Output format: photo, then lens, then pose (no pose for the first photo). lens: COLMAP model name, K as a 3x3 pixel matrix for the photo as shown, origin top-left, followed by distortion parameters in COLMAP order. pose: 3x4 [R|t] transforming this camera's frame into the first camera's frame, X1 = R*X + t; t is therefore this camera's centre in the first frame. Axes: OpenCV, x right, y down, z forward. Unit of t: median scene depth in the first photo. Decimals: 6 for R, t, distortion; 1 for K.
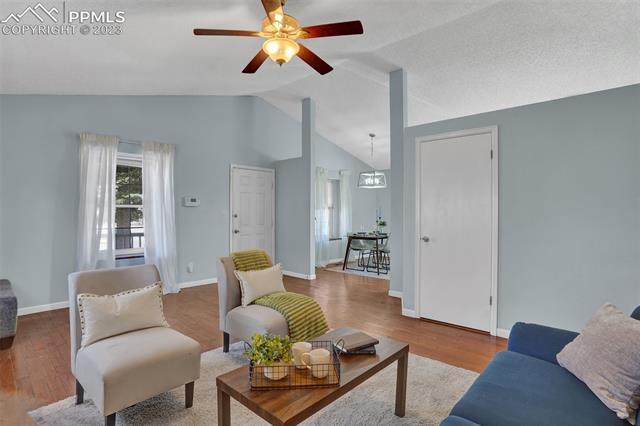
lens RADIAL K [[327.8, 0, 319.3], [0, 327.8, 214.5], [0, 0, 1]] dist [-0.031822, 0.005701]
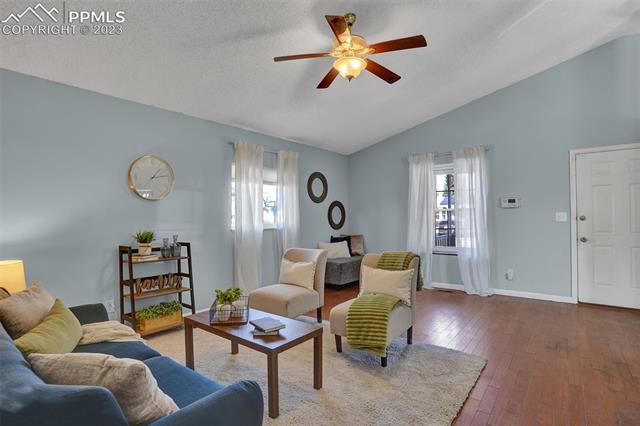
lens RADIAL K [[327.8, 0, 319.0], [0, 327.8, 213.2], [0, 0, 1]] dist [-0.031822, 0.005701]
pose [[0.089313, -0.006420, -0.995983, 0.469484], [0.000547, 0.999979, -0.006397, -0.003707], [0.996003, 0.000027, 0.089314, 0.393972]]
